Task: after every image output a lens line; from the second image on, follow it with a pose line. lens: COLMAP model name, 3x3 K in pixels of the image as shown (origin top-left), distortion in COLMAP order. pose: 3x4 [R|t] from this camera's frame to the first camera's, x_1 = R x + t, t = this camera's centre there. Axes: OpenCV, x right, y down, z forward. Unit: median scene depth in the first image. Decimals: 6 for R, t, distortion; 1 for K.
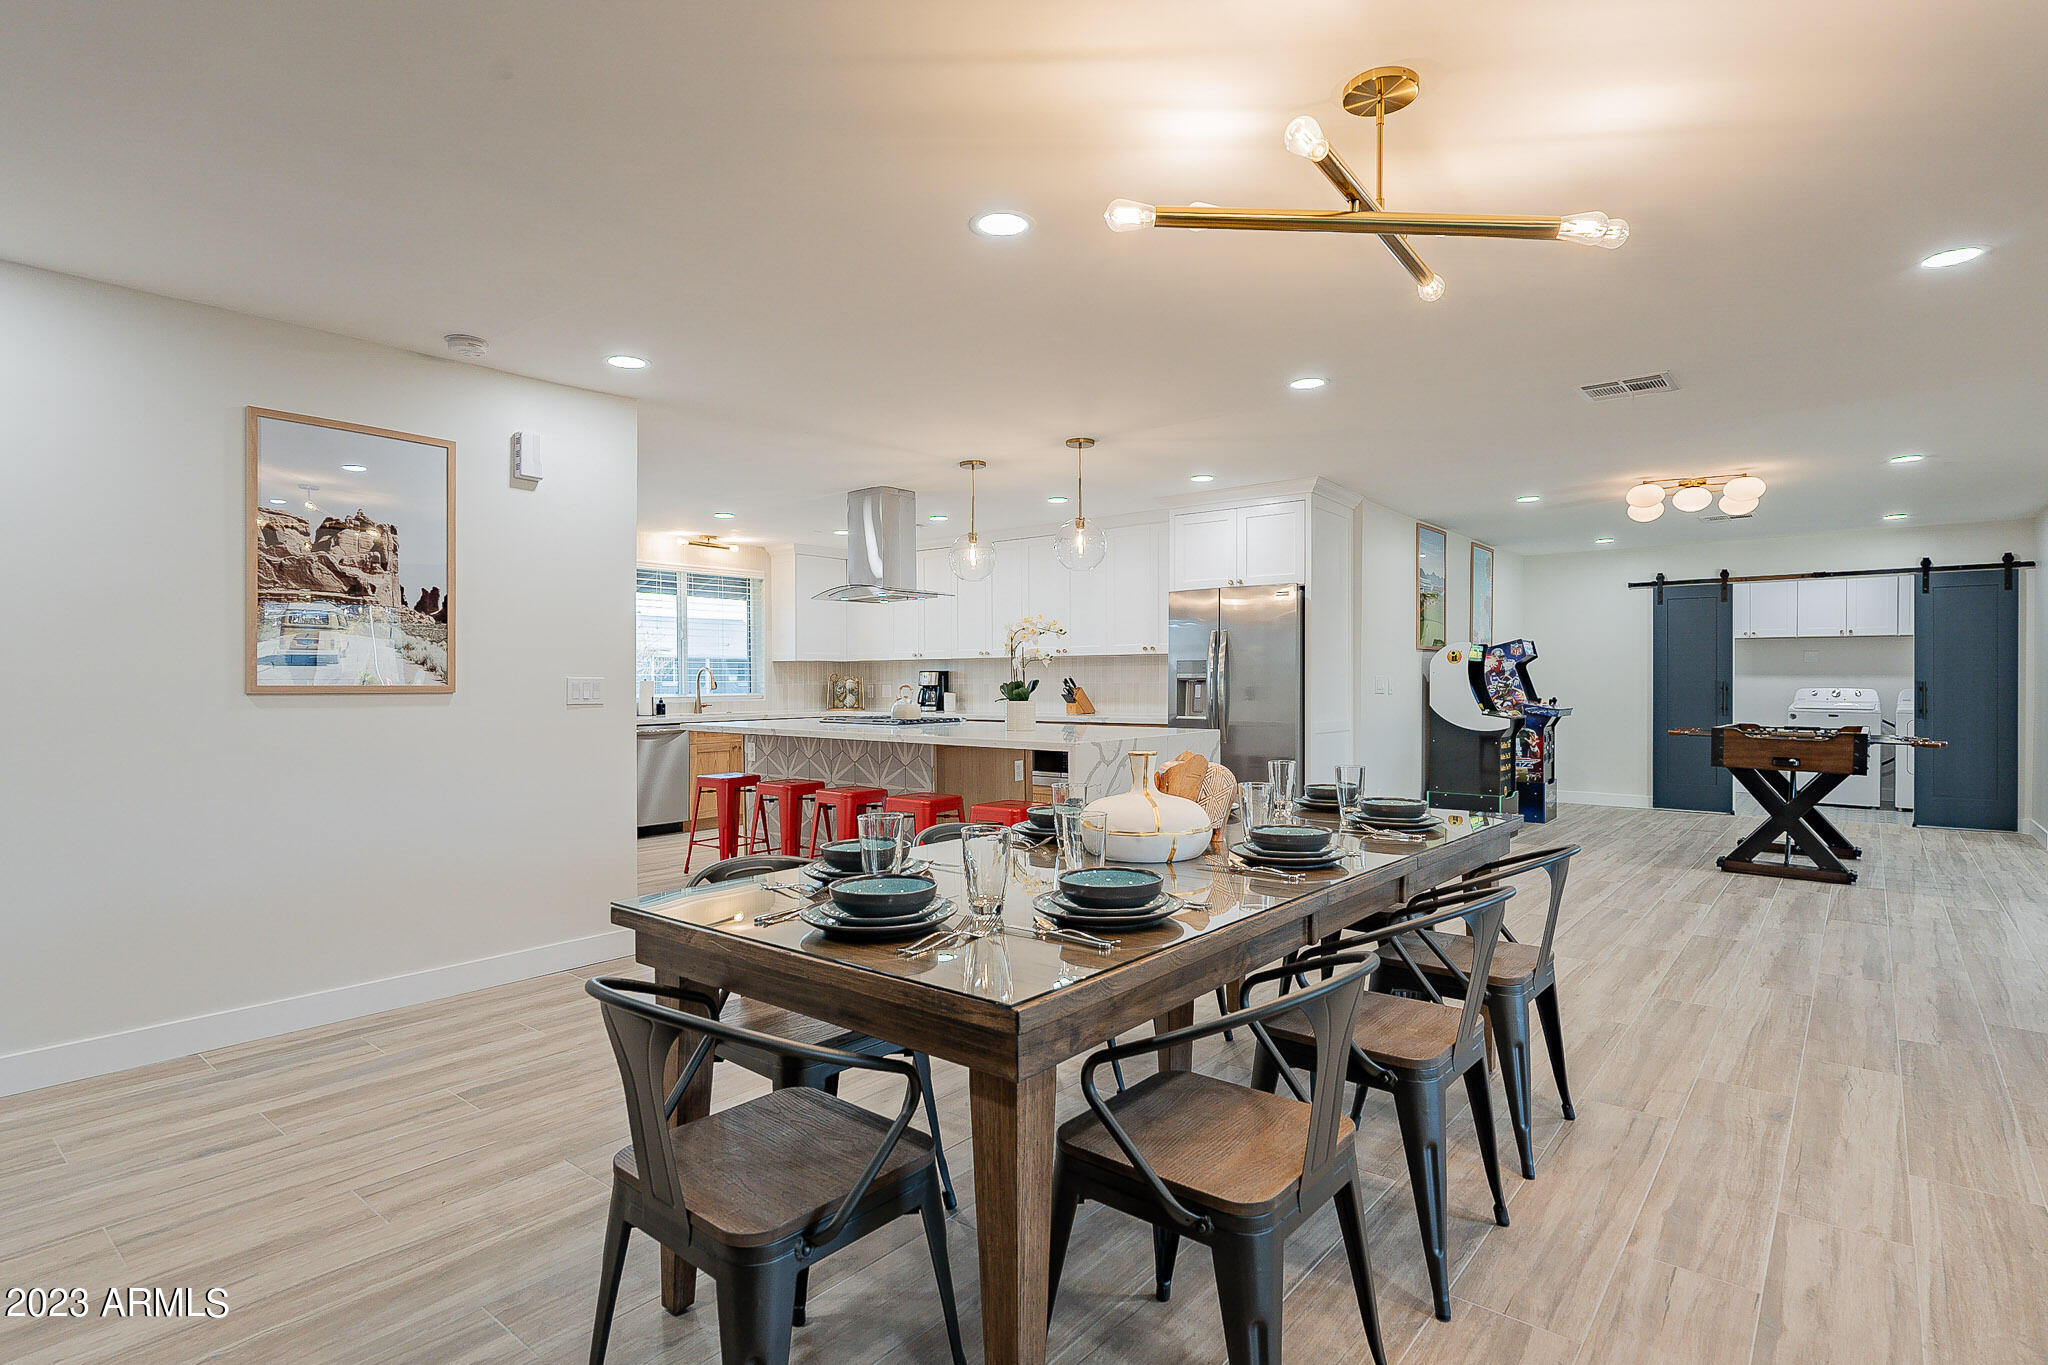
lens RADIAL K [[1030.1, 0, 1017.1], [0, 1030.1, 684.3], [0, 0, 1]] dist [-0.001285, -0.000055]
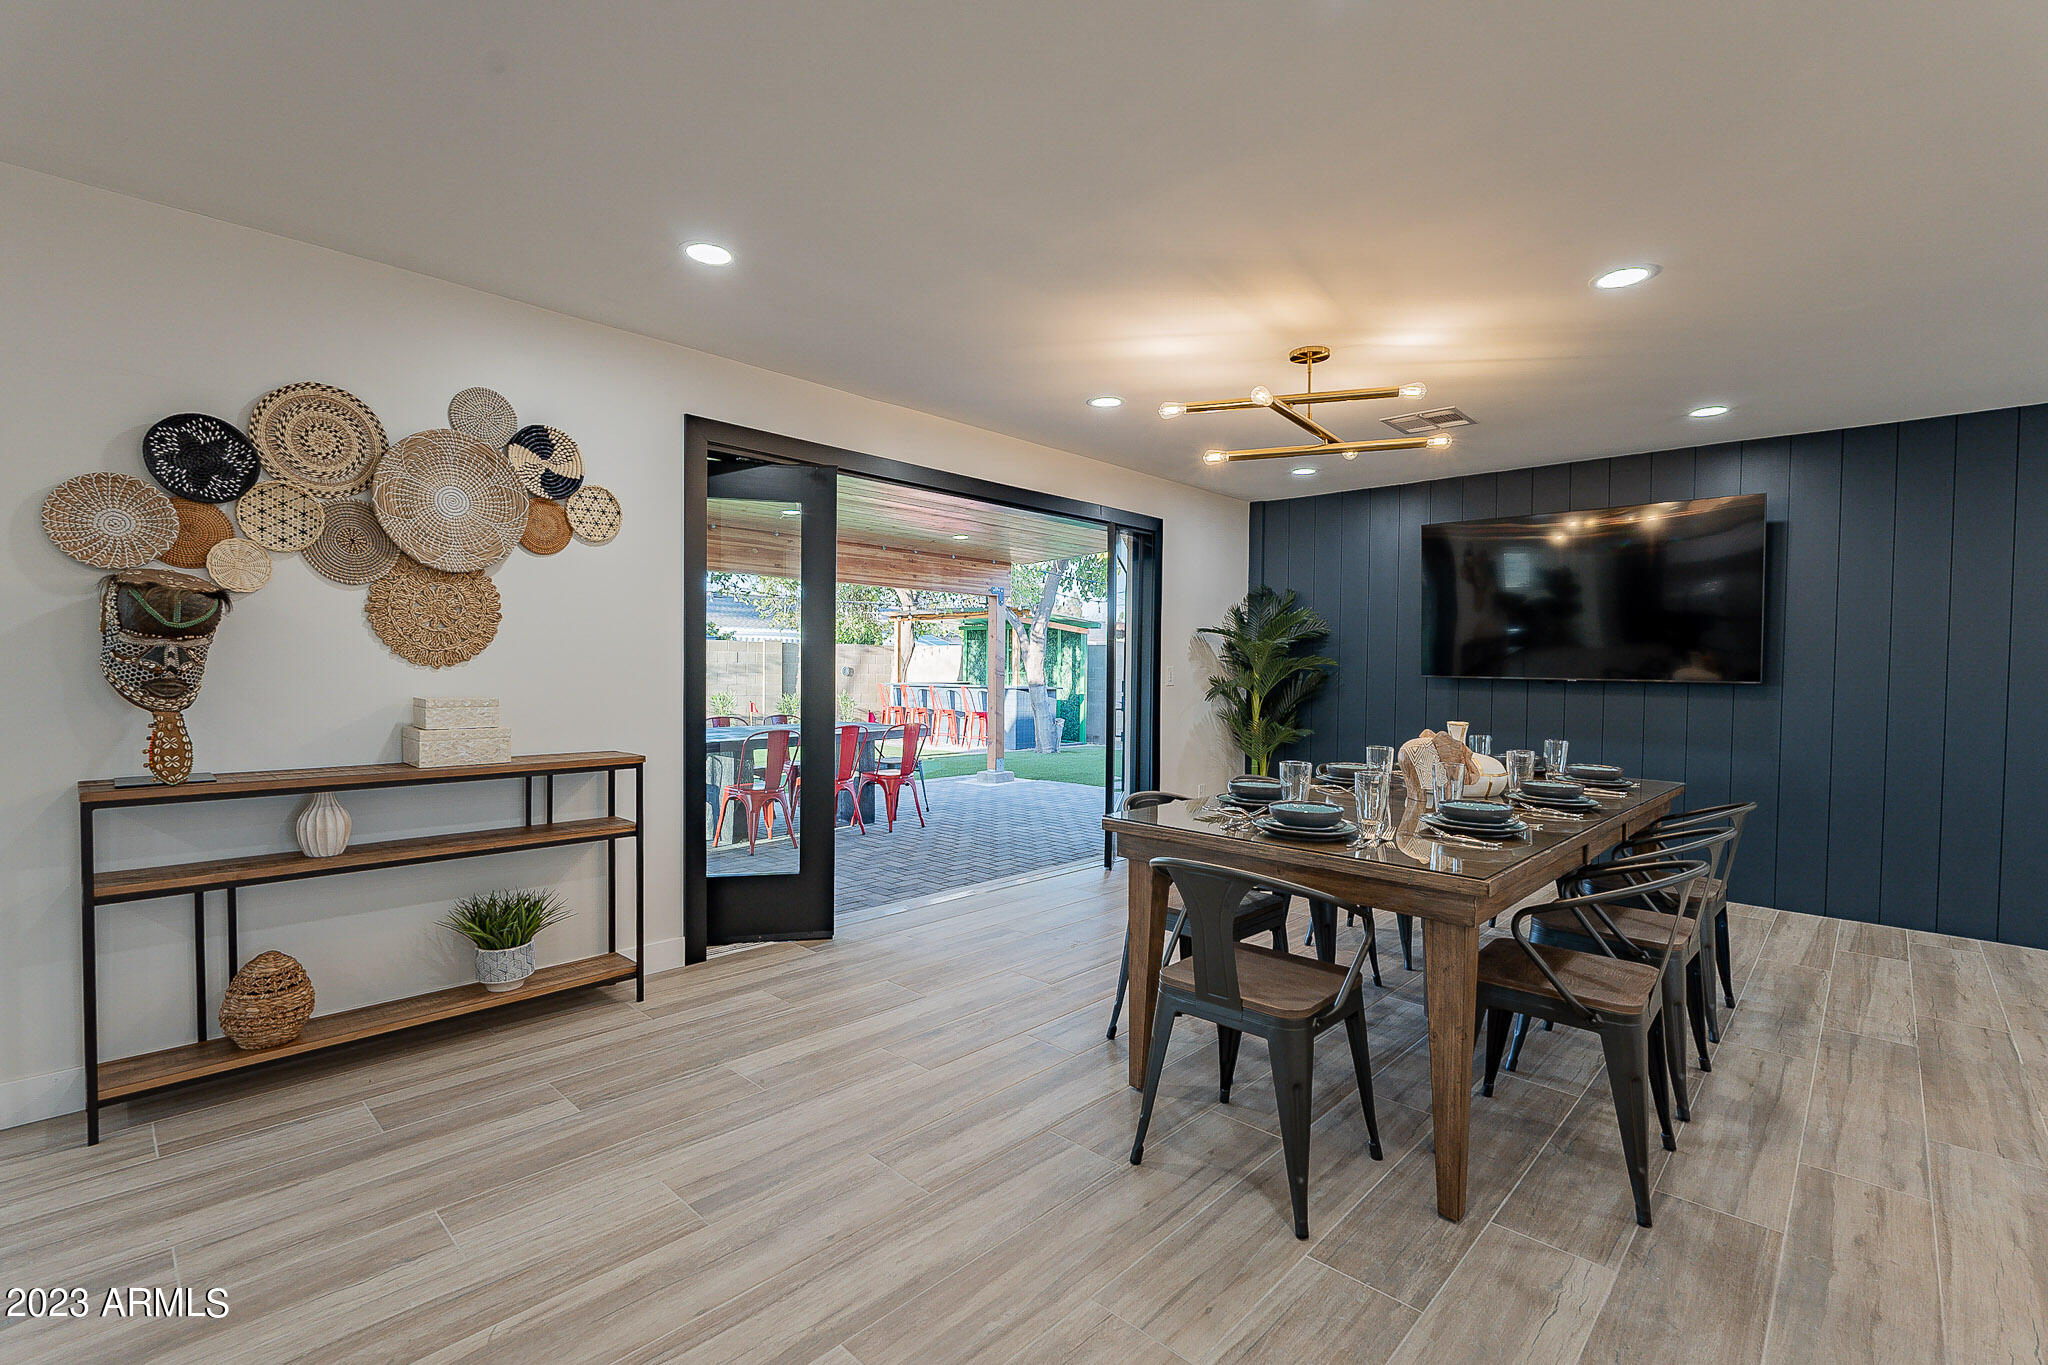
lens RADIAL K [[897.6, 0, 1018.5], [0, 897.6, 687.0], [0, 0, 1]] dist [-0.004742, 0.000787]
pose [[-0.997263, -0.013407, 0.072707, 0.227907], [-0.011315, 0.999512, 0.029105, -0.005068], [-0.073062, 0.028202, -0.996929, 0.807930]]
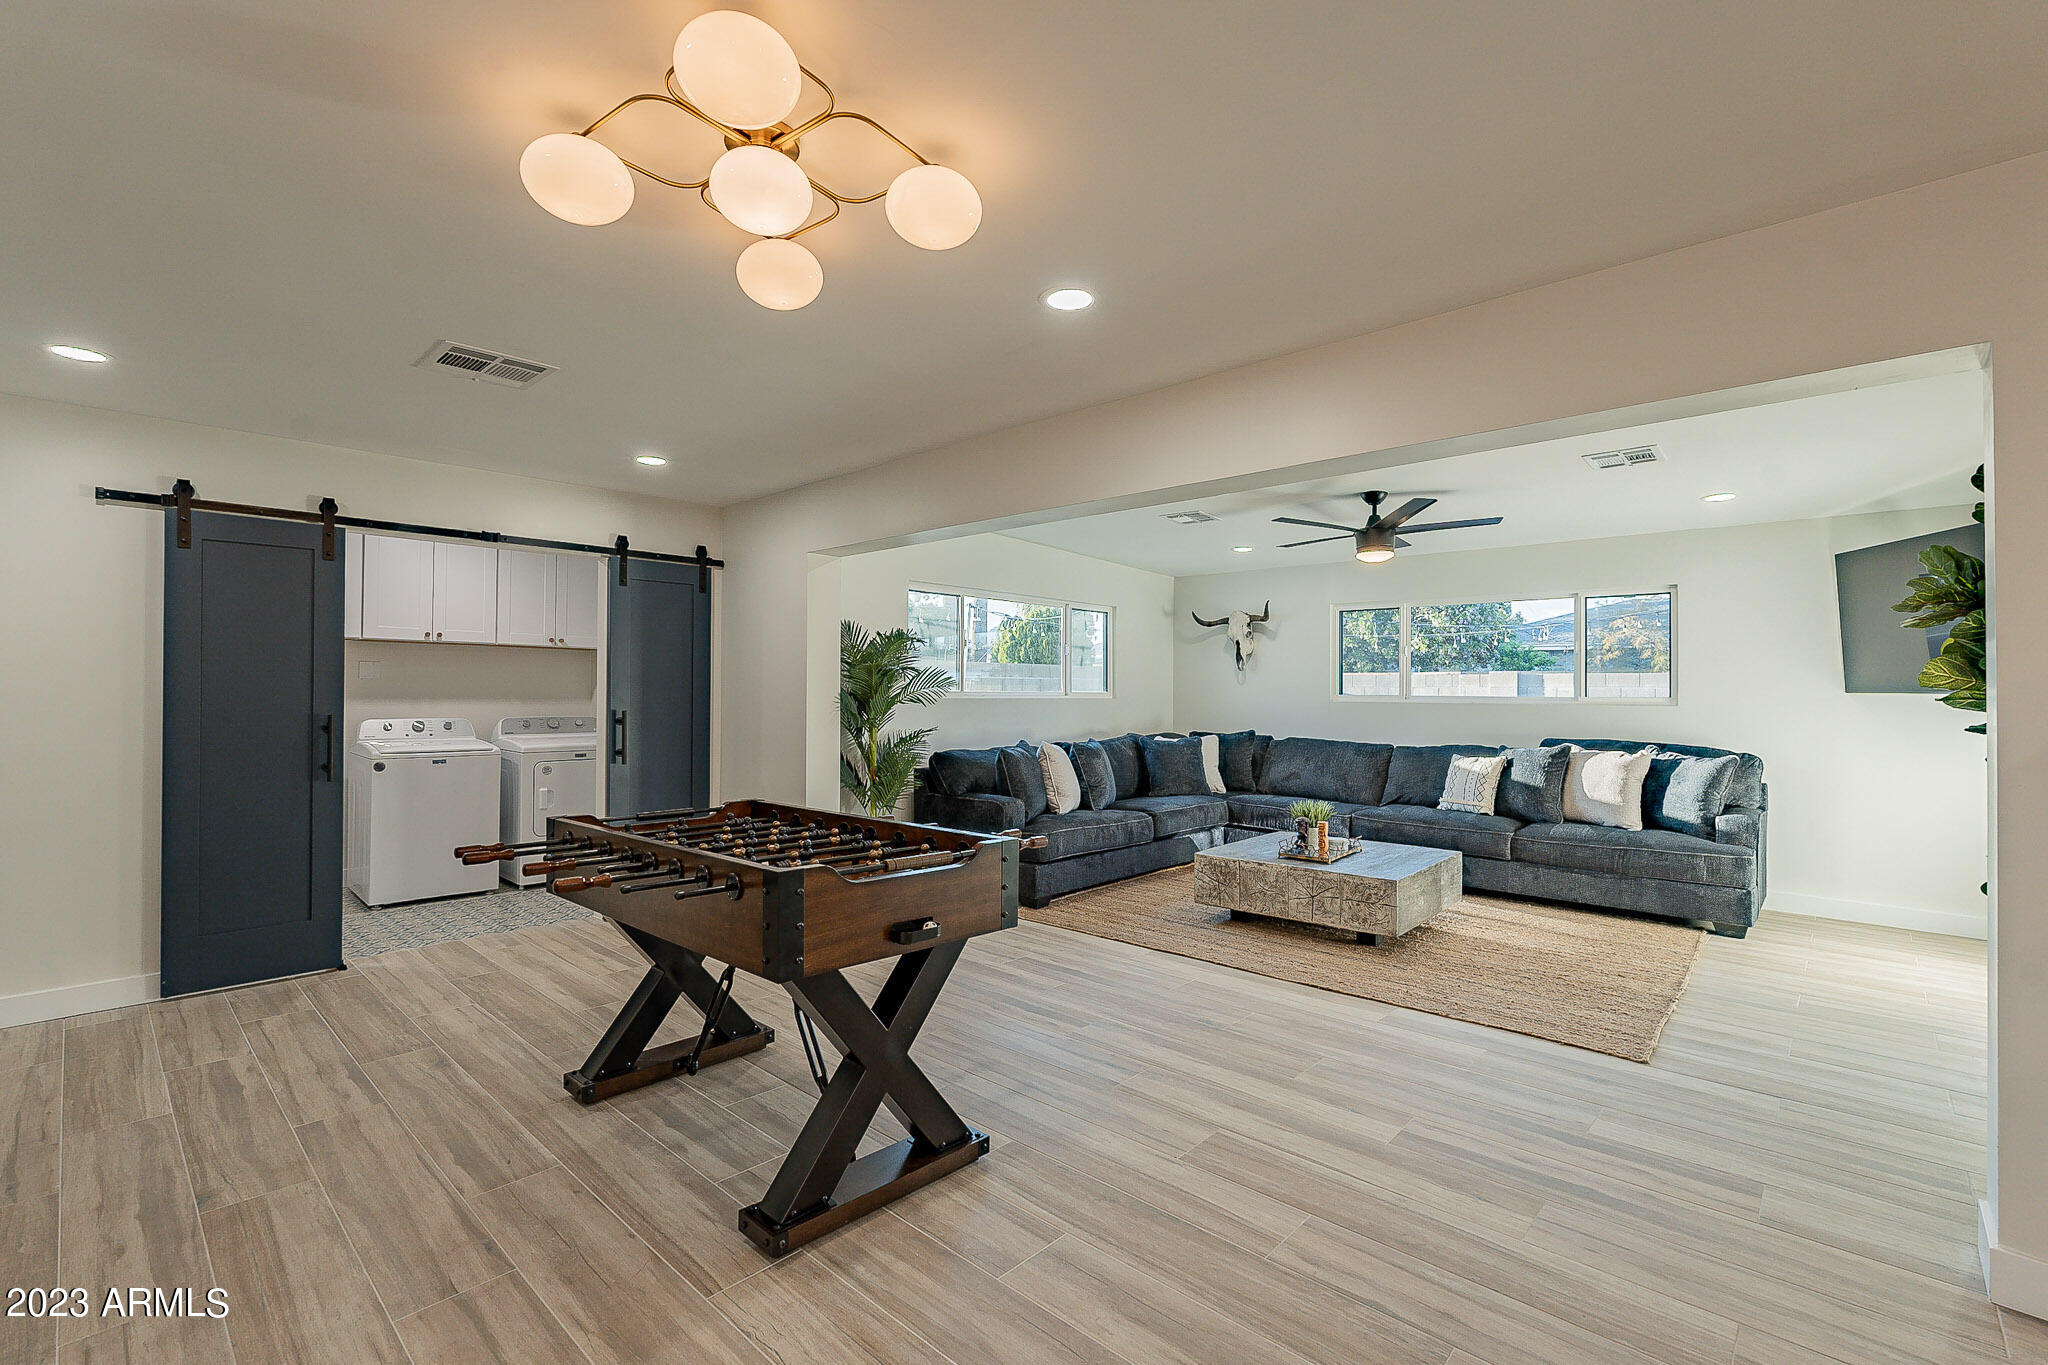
lens RADIAL K [[897.6, 0, 1024.2], [0, 897.6, 688.6], [0, 0, 1]] dist [-0.004742, 0.000787]
pose [[0.061835, 0.003270, 0.998081, 0.338910], [0.001029, 0.999994, -0.003340, -0.018575], [-0.998086, 0.001233, 0.061831, 0.809623]]
